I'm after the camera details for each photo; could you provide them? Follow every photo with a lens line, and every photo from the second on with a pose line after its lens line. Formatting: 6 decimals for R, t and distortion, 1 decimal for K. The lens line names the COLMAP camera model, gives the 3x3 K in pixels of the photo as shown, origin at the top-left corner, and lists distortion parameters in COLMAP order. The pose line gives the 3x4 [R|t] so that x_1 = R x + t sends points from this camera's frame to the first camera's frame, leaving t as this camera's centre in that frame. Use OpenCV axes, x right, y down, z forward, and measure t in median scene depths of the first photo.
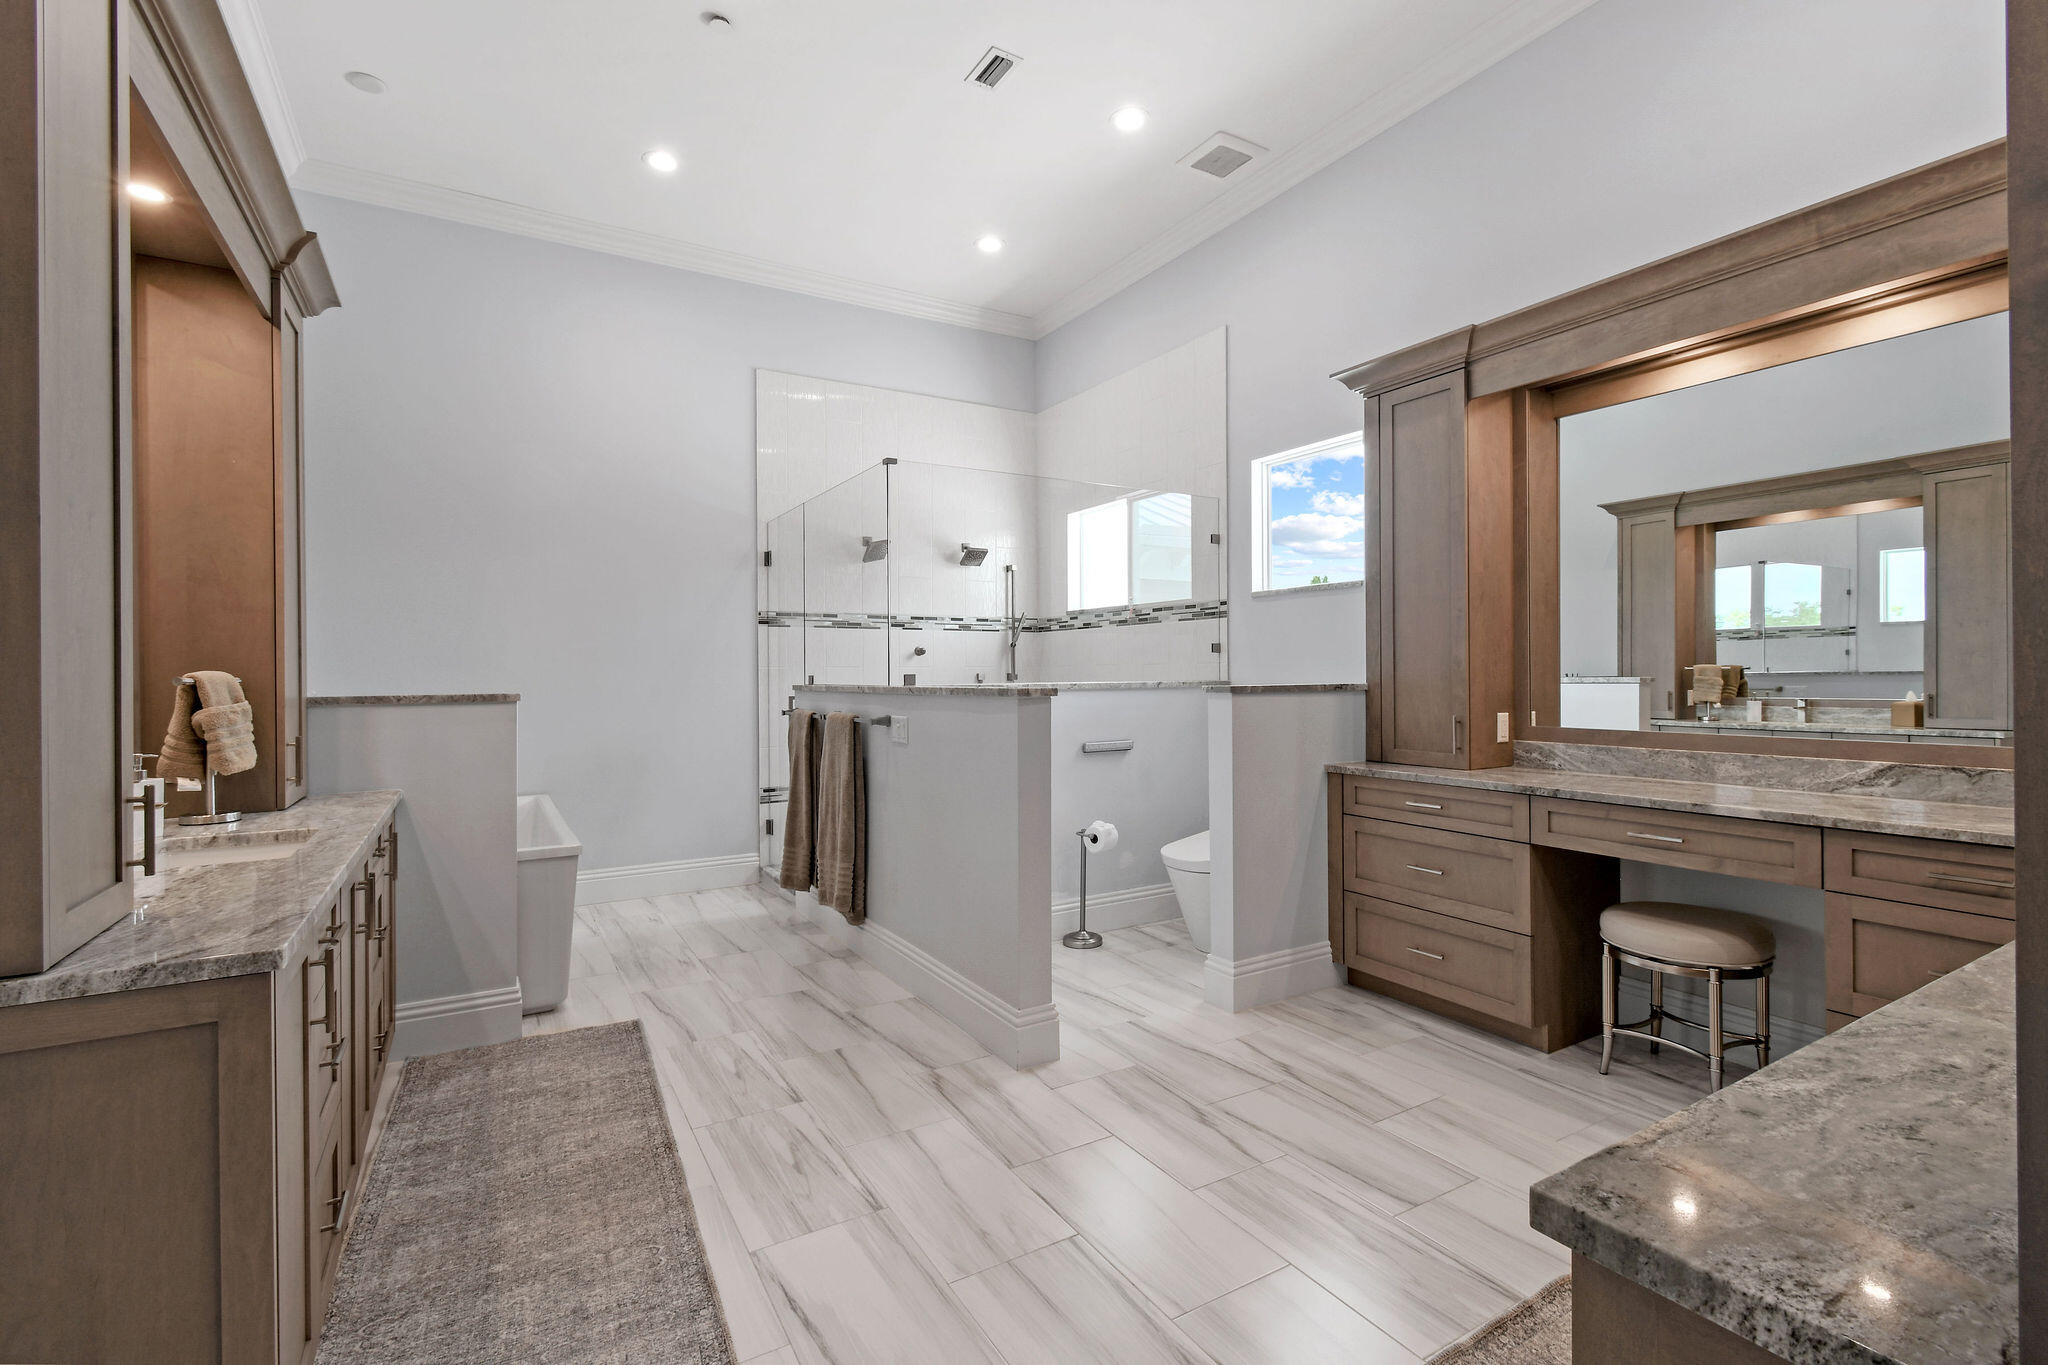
lens RADIAL K [[918.0, 0, 1024.0], [0, 918.0, 682.5], [0, 0, 1]] dist [0.000271, 0.000014]
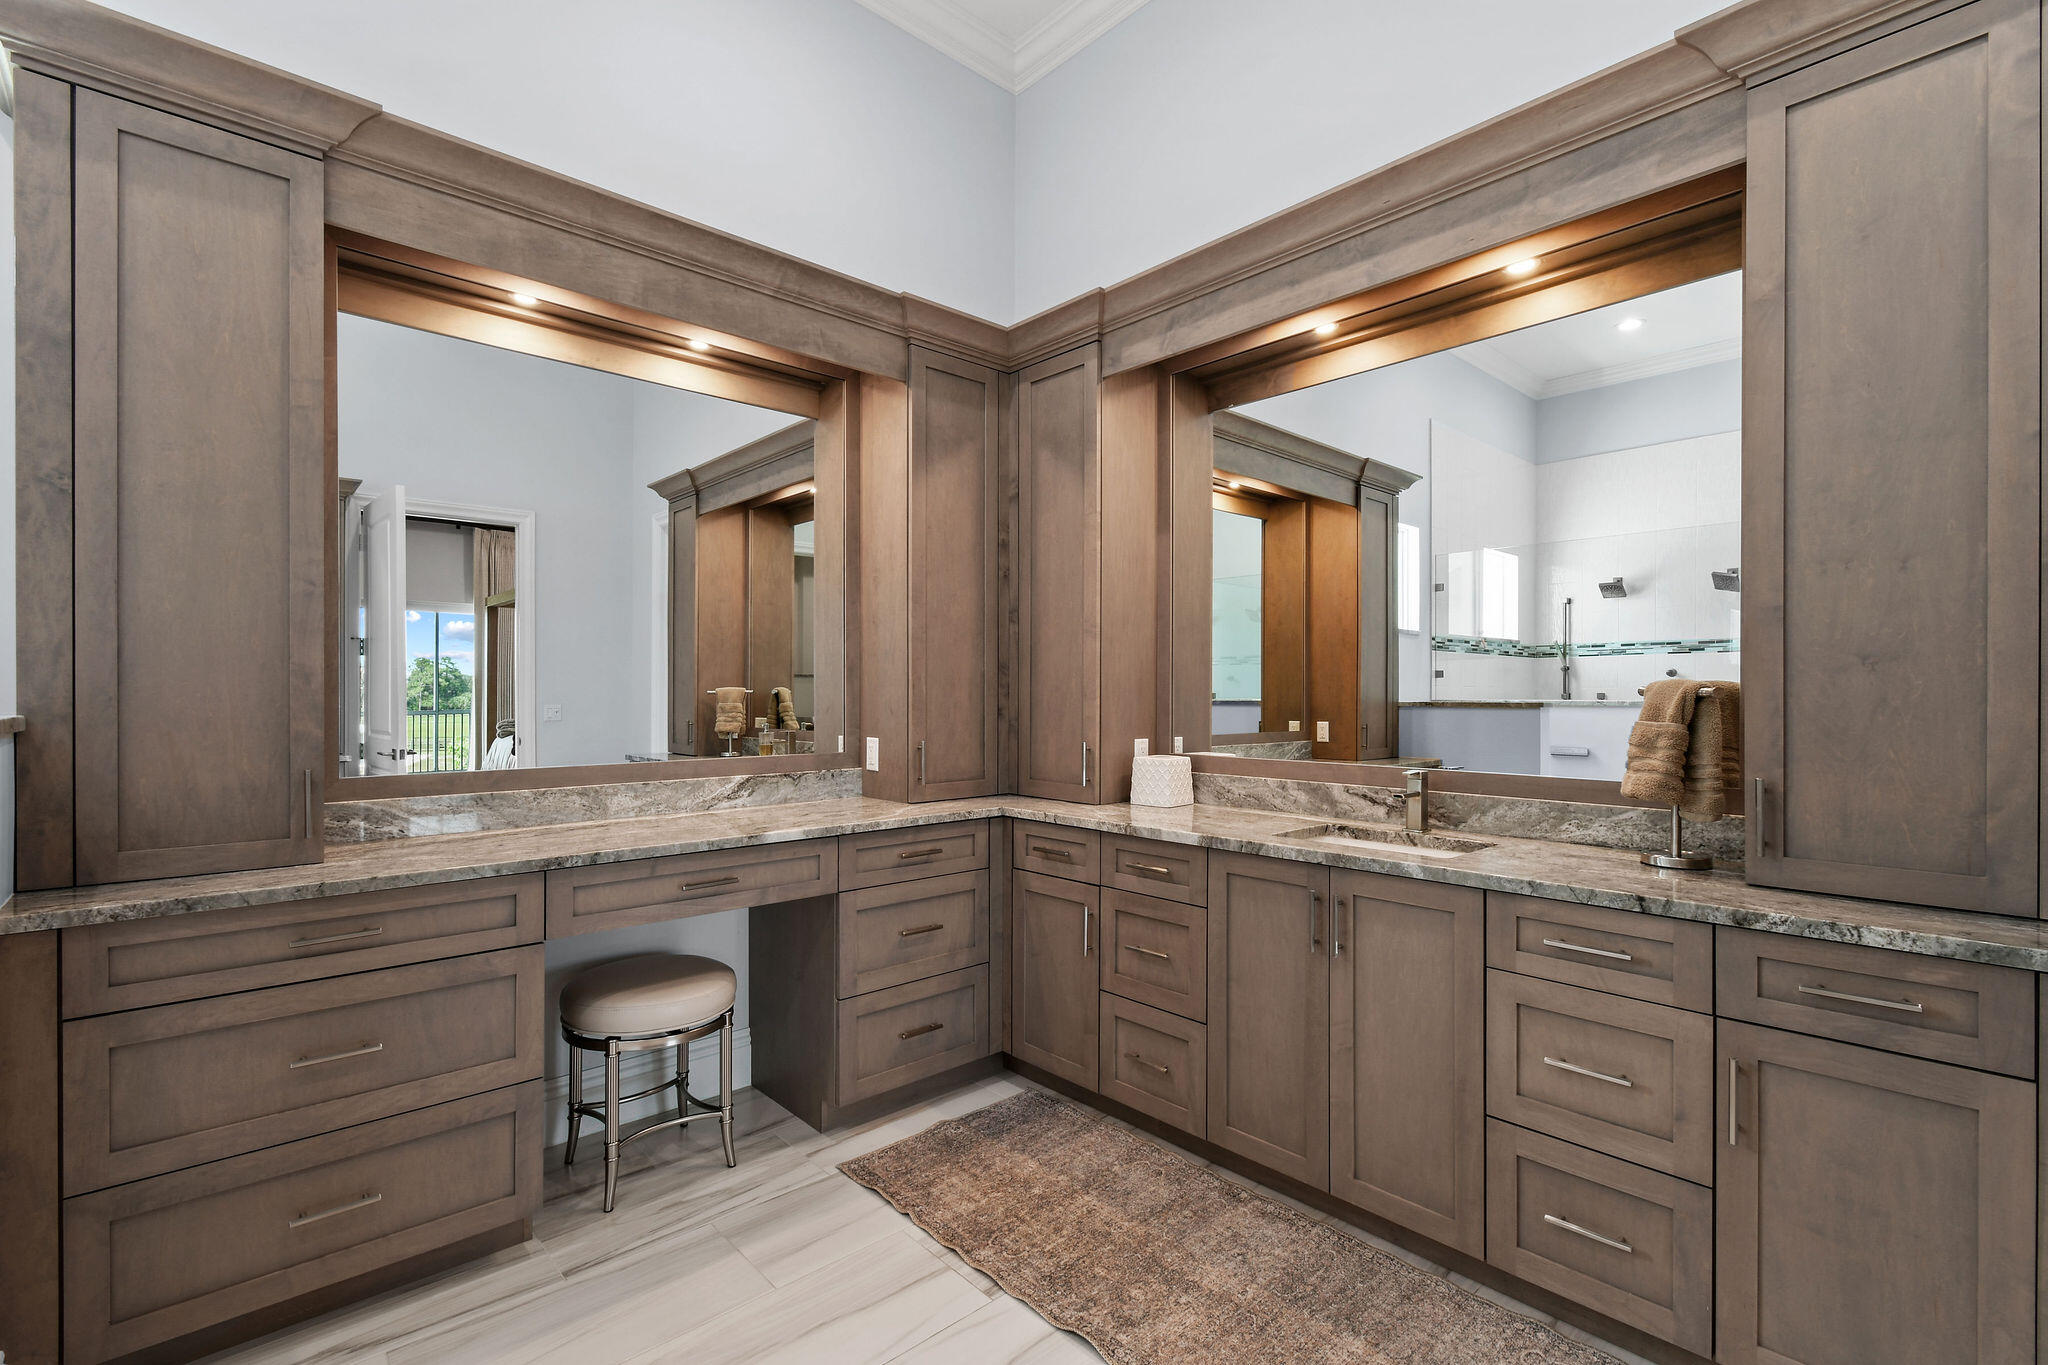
lens RADIAL K [[914.5, 0, 1025.2], [0, 914.5, 697.4], [0, 0, 1]] dist [-0.000413, -0.000100]
pose [[-0.204517, 0.003538, 0.978857, -0.193459], [0.010127, 0.999948, -0.001498, -0.002657], [-0.978811, 0.009606, -0.204542, 0.792939]]
